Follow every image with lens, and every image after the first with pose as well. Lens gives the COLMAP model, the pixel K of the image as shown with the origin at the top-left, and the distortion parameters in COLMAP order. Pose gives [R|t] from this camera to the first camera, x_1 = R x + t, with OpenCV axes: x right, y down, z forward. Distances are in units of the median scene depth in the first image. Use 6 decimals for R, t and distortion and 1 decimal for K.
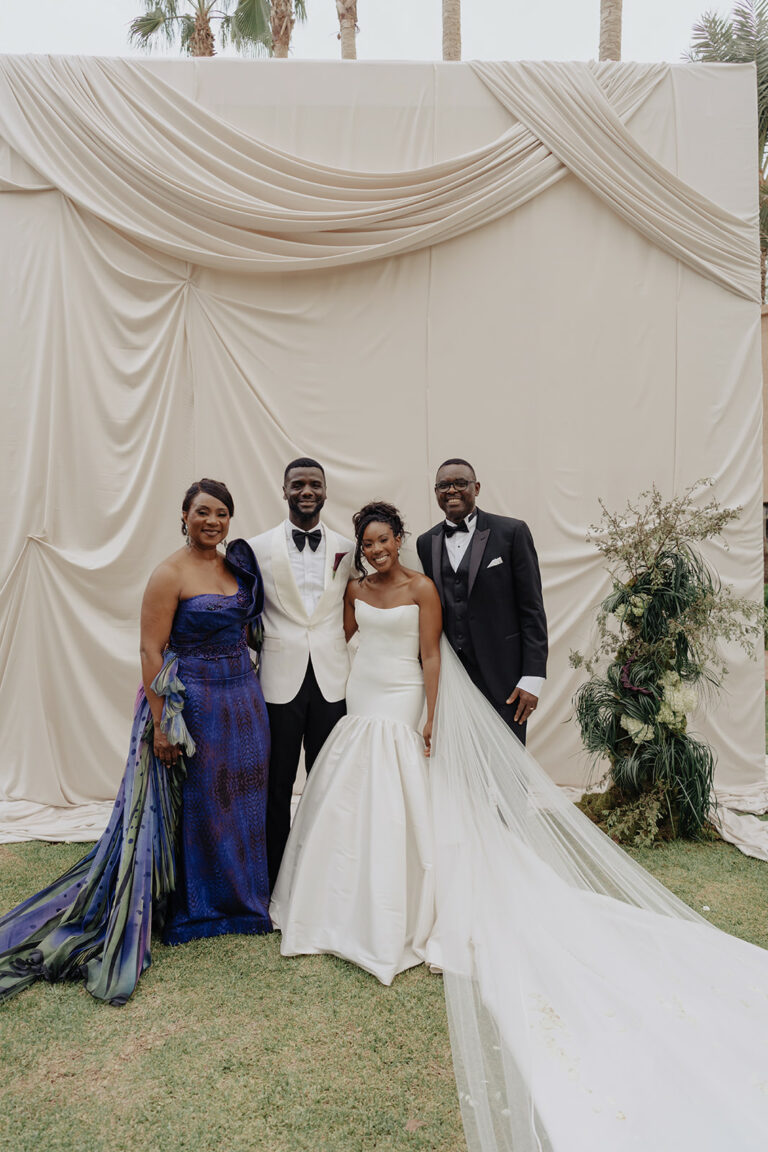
lens RADIAL K [[786.0, 0, 378.4], [0, 786.0, 565.6], [0, 0, 1]] dist [0.006053, 0.002600]
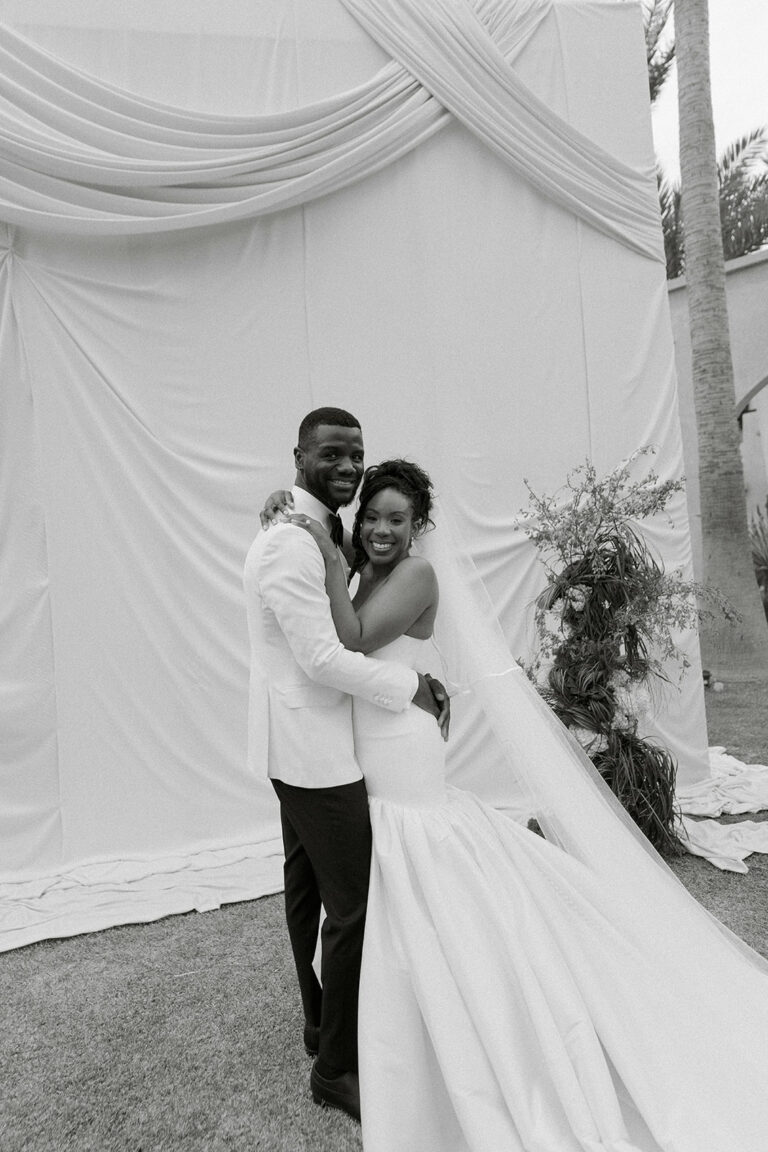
lens RADIAL K [[786.0, 0, 377.5], [0, 786.0, 578.3], [0, 0, 1]] dist [0.006053, 0.002600]
pose [[0.985012, -0.078283, 0.153701, -0.021660], [0.079481, 0.996835, -0.001656, 0.011716], [-0.153085, 0.013848, 0.988116, 0.167449]]
